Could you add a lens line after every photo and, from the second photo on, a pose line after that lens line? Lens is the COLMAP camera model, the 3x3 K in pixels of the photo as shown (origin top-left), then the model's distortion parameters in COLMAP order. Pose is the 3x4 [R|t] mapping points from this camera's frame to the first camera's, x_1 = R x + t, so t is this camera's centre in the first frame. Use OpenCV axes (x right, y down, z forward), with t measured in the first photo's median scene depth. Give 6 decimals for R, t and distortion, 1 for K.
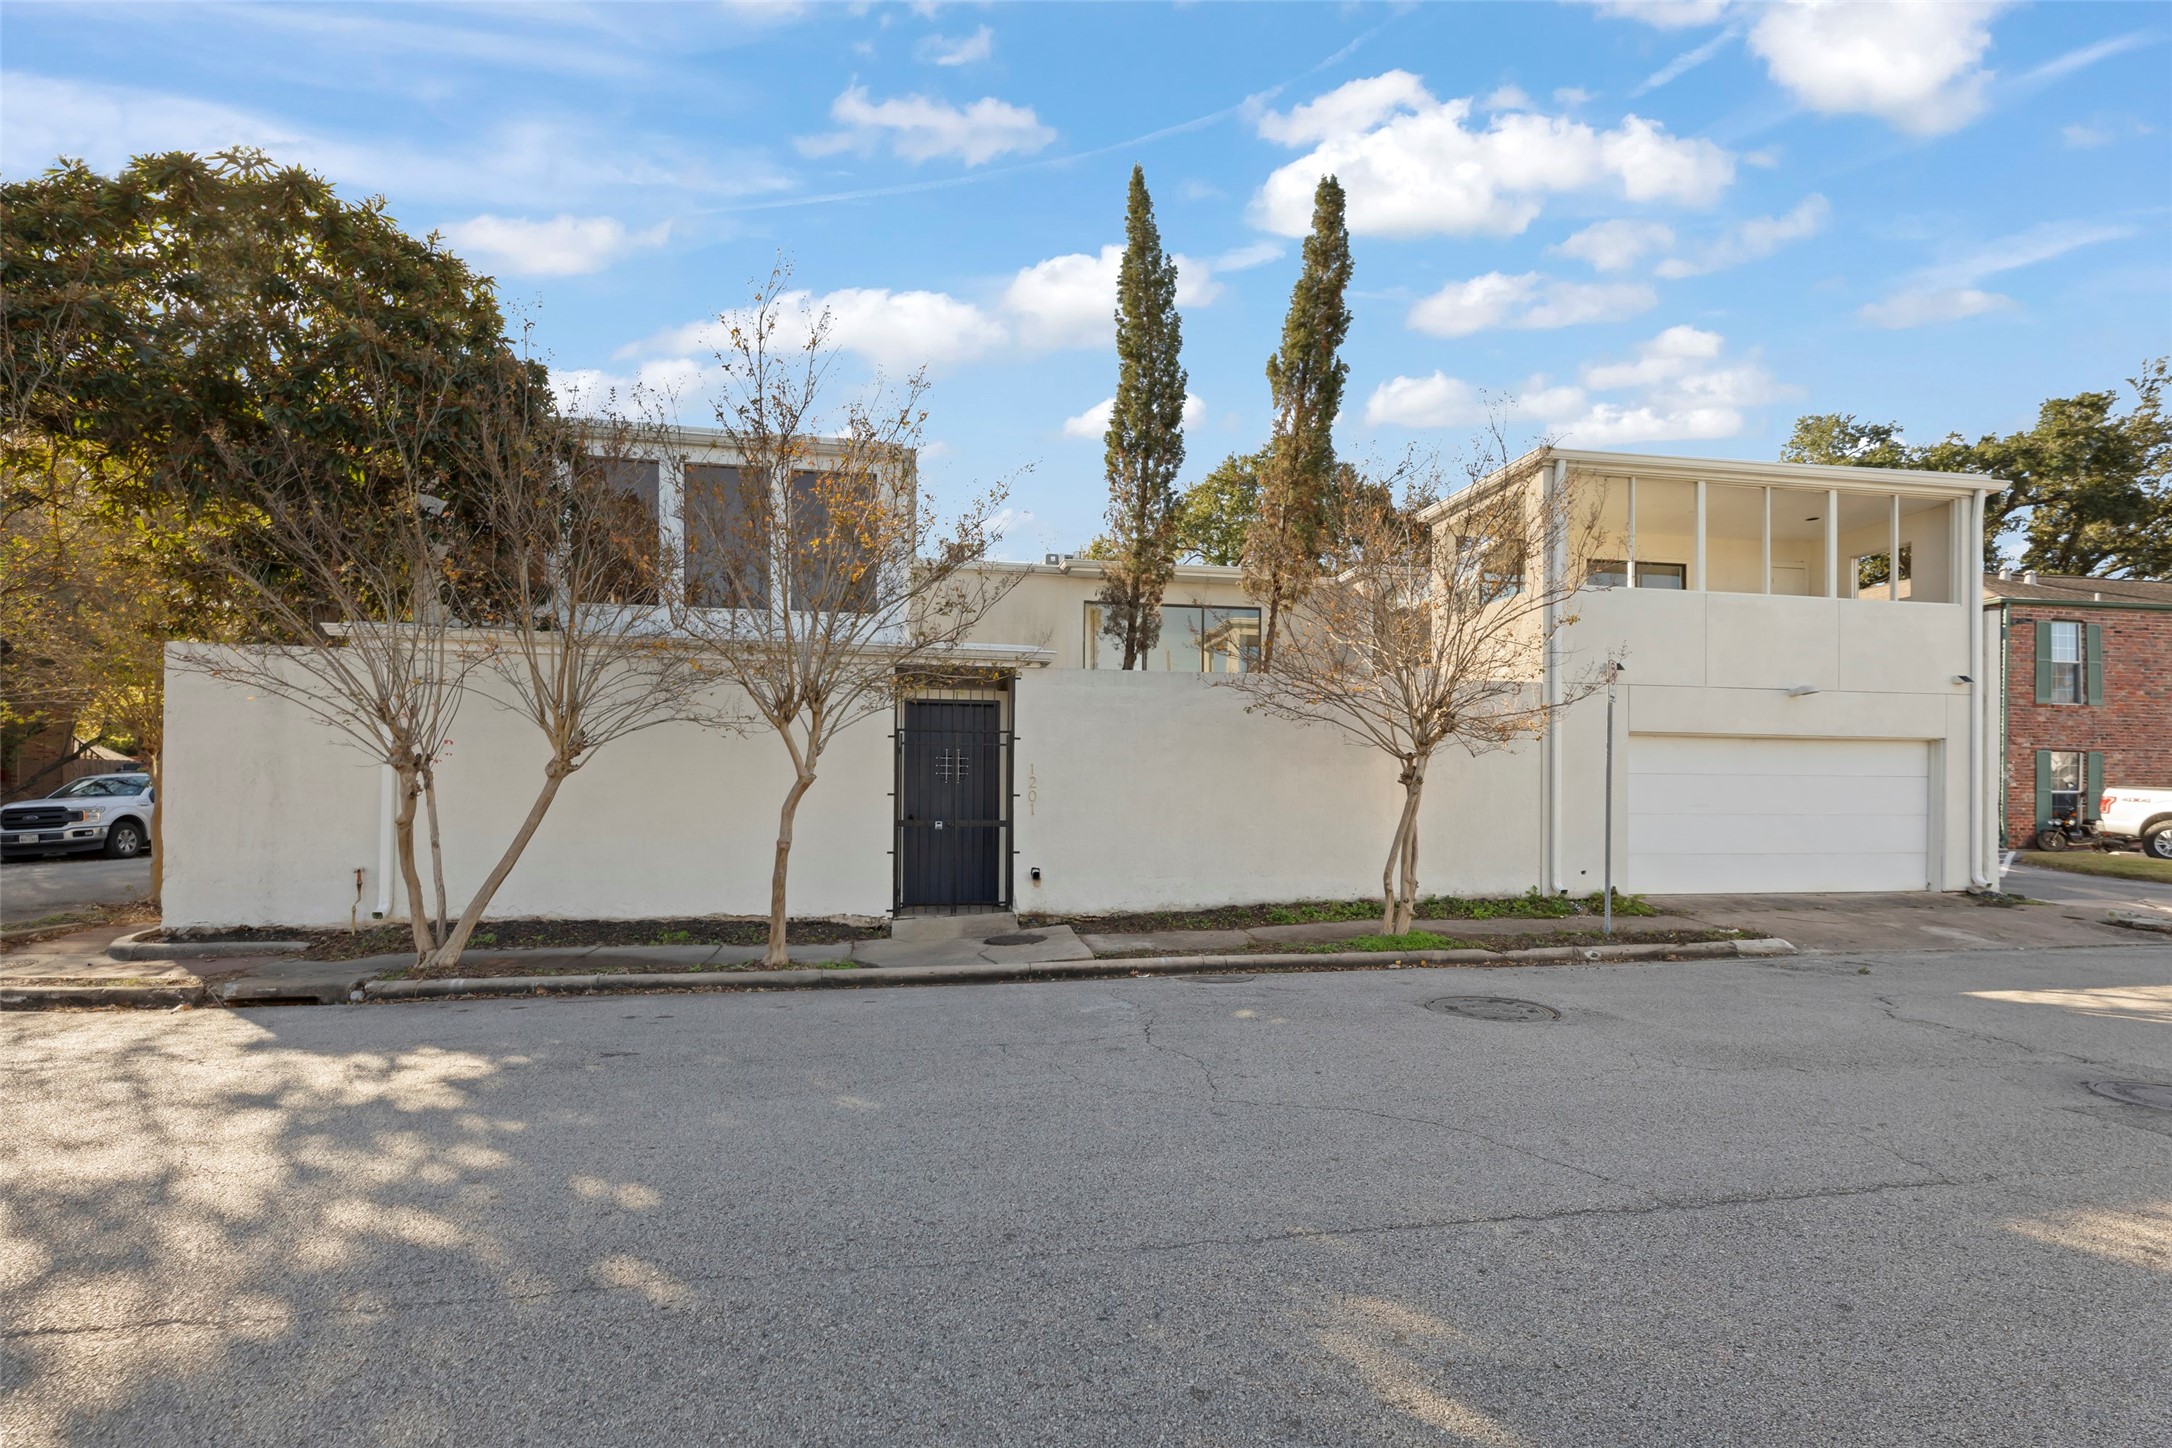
lens RADIAL K [[949.2, 0, 1094.7], [0, 949.2, 752.2], [0, 0, 1]] dist [-0.001536, 0.001302]
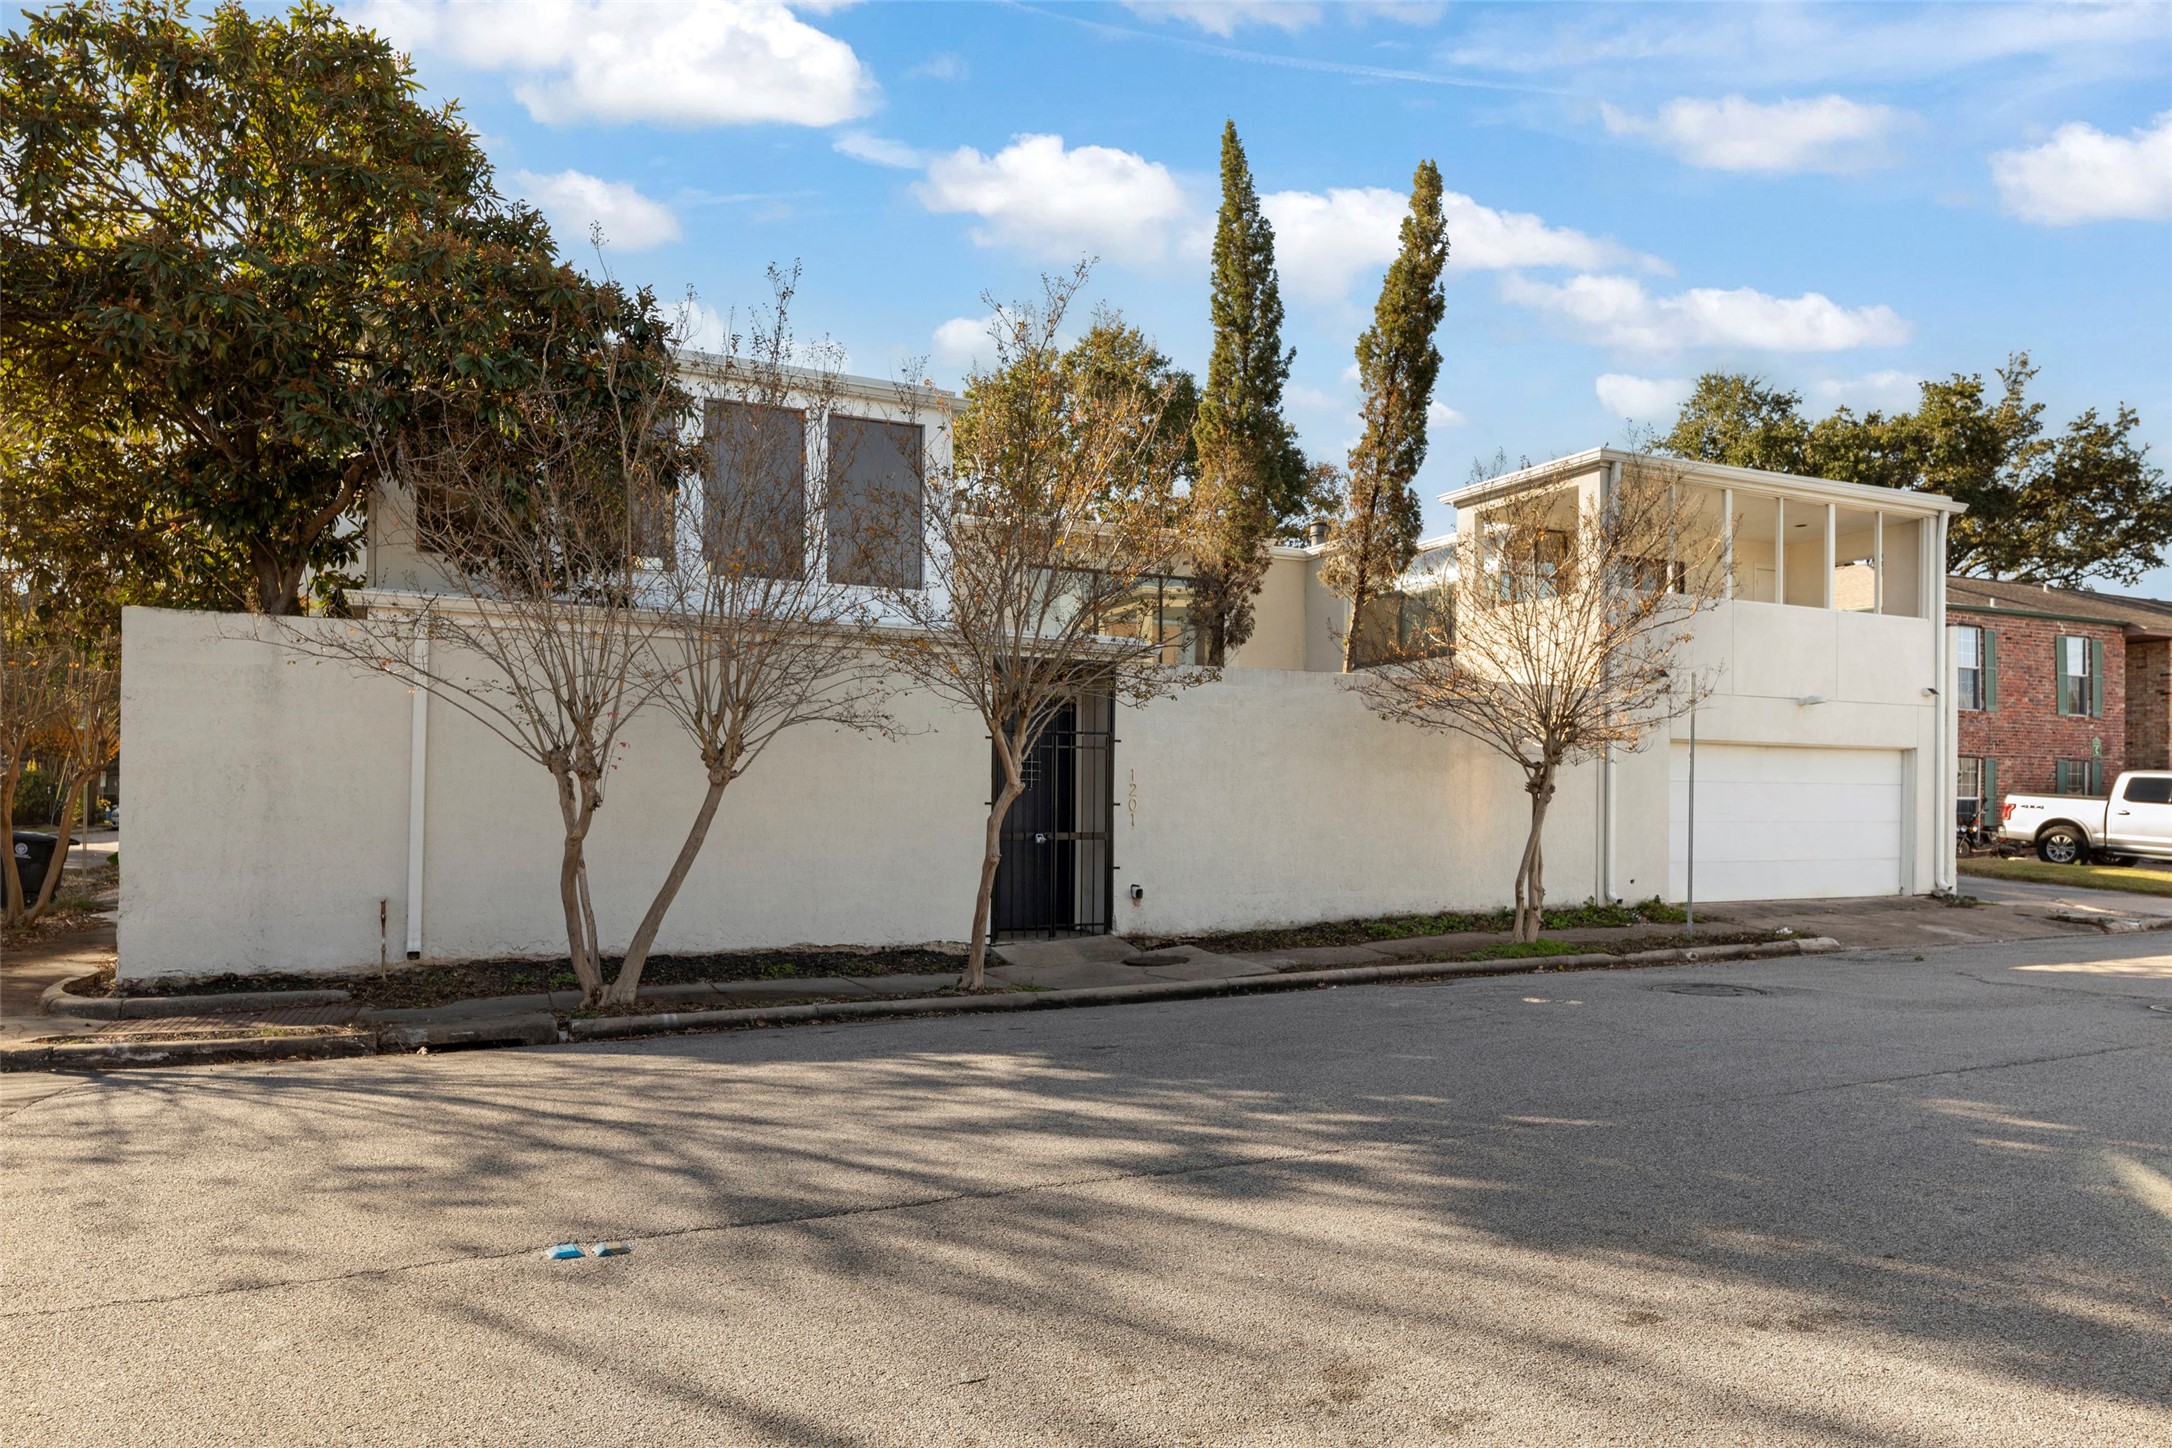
lens RADIAL K [[1370.7, 0, 1084.9], [0, 1370.7, 731.5], [0, 0, 1]] dist [-0.001303, 0.000247]
pose [[0.963338, 0.012476, 0.268001, -0.448941], [-0.011119, 0.999917, -0.006581, -0.014480], [-0.268060, 0.003359, 0.963396, -0.237031]]
